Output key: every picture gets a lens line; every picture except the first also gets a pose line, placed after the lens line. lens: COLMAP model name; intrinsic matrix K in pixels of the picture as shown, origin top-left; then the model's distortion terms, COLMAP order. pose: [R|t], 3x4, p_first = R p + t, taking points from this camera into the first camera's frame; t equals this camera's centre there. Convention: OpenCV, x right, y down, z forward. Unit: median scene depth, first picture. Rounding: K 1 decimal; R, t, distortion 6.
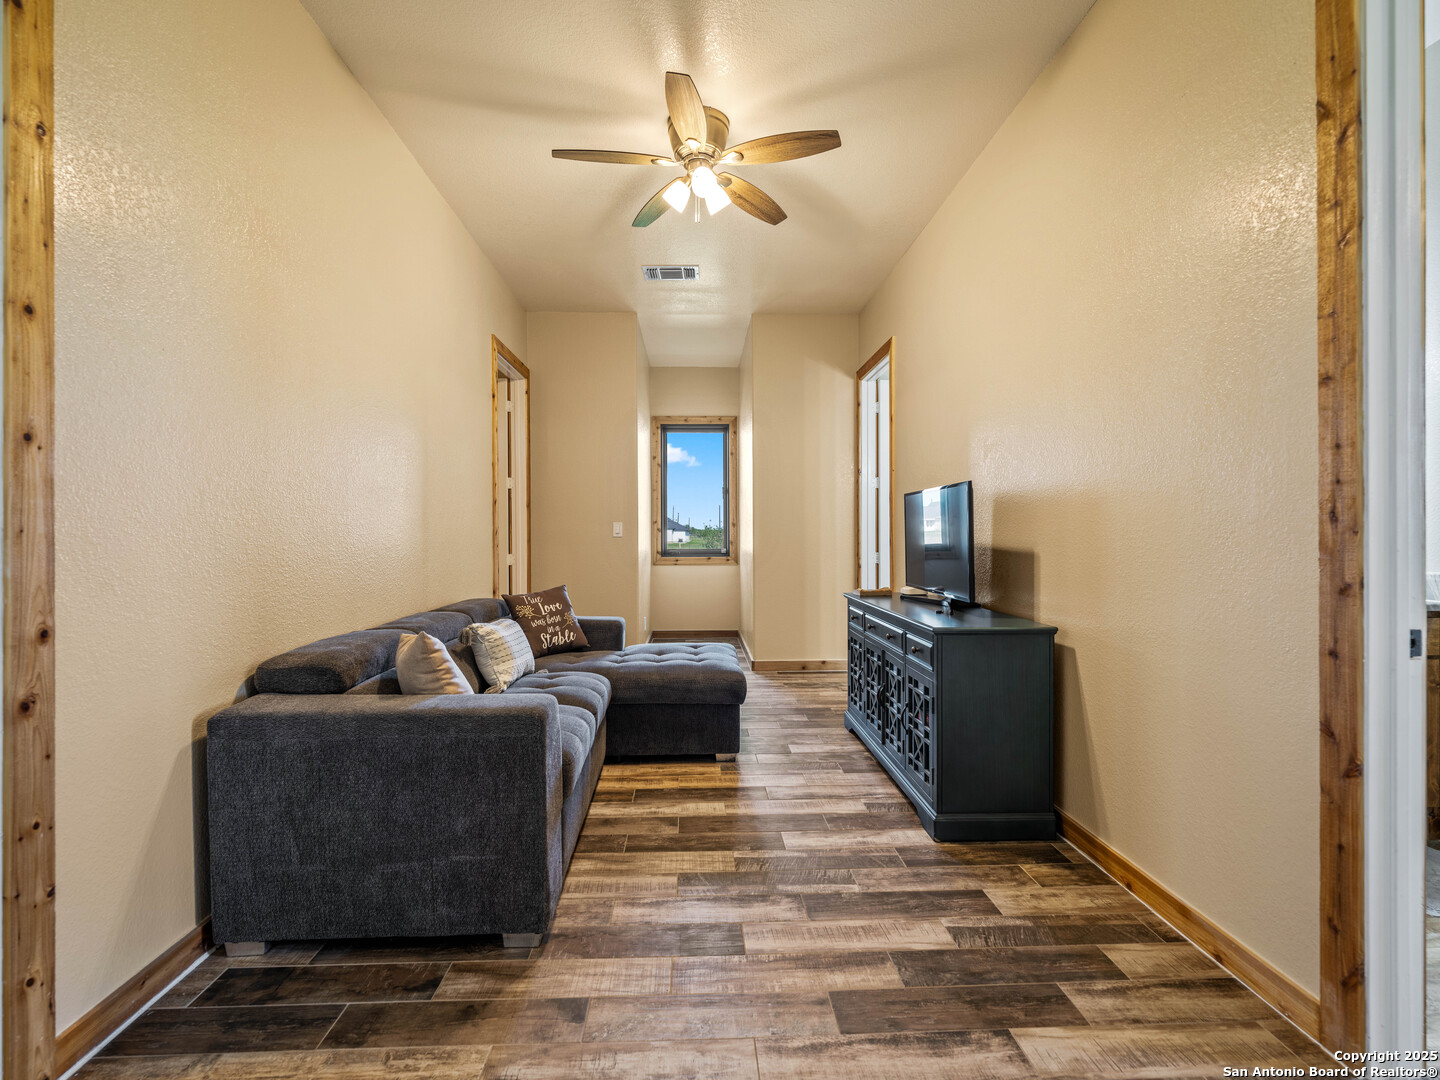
lens RADIAL K [[661.1, 0, 722.2], [0, 661.1, 535.3], [0, 0, 1]] dist [0.002063, -0.000189]
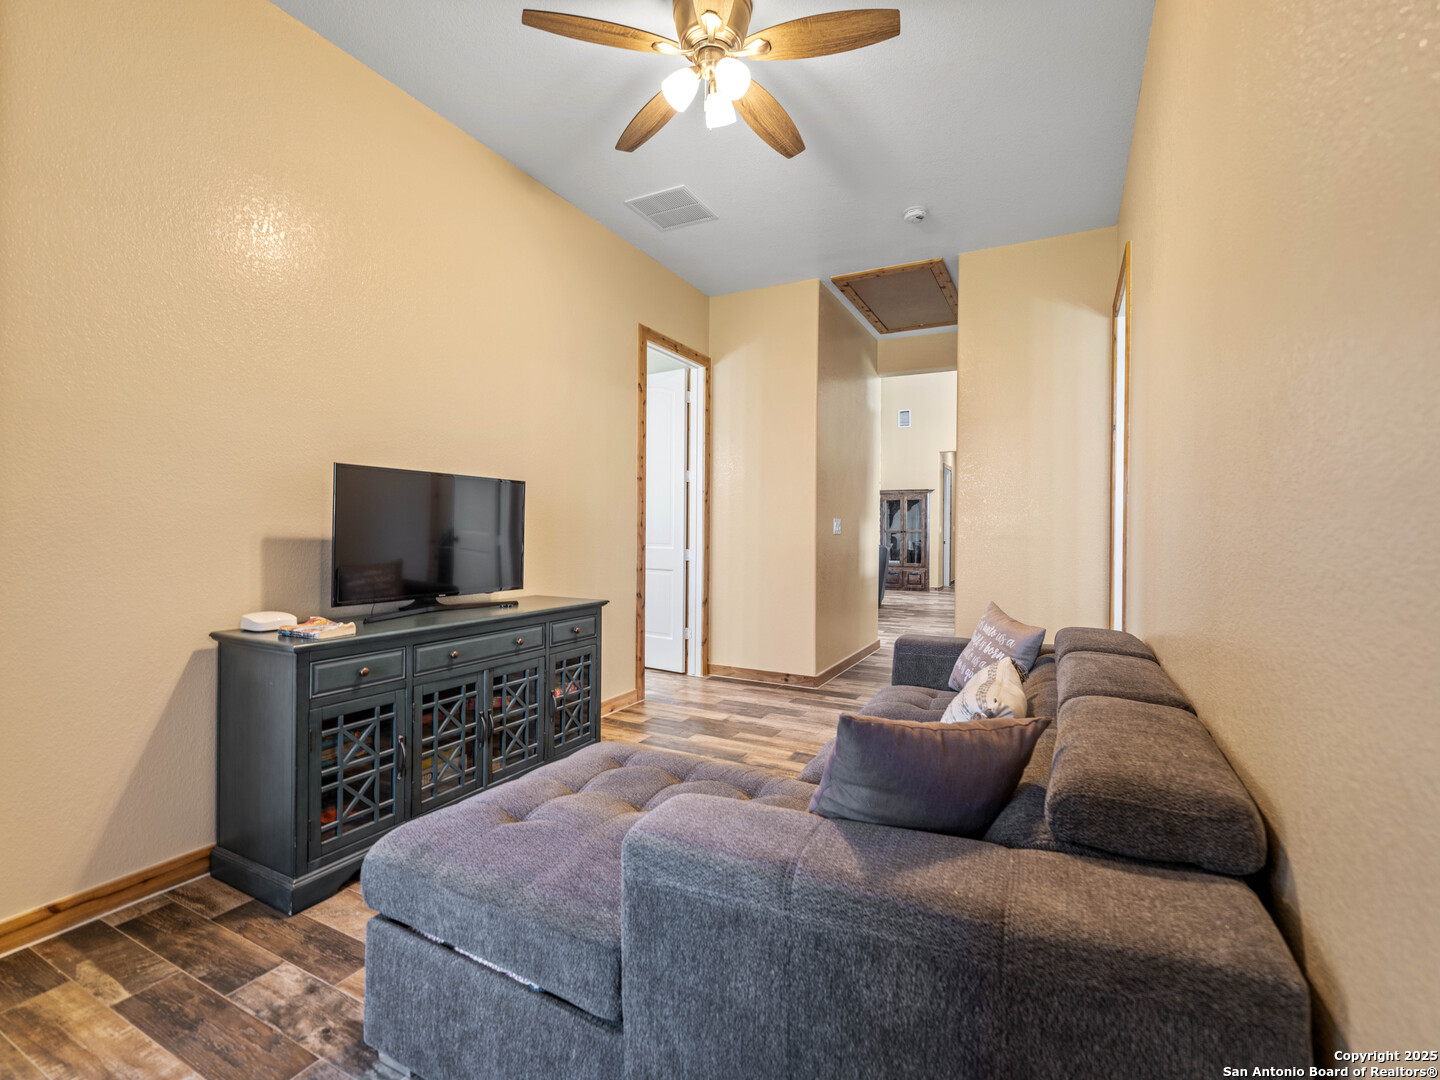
lens RADIAL K [[661.1, 0, 721.5], [0, 661.1, 533.6], [0, 0, 1]] dist [0.002063, -0.000189]
pose [[-0.866746, -0.006355, 0.498709, -0.707634], [-0.001509, 0.999948, 0.010121, -0.002121], [-0.498747, 0.008020, -0.866710, 2.703725]]
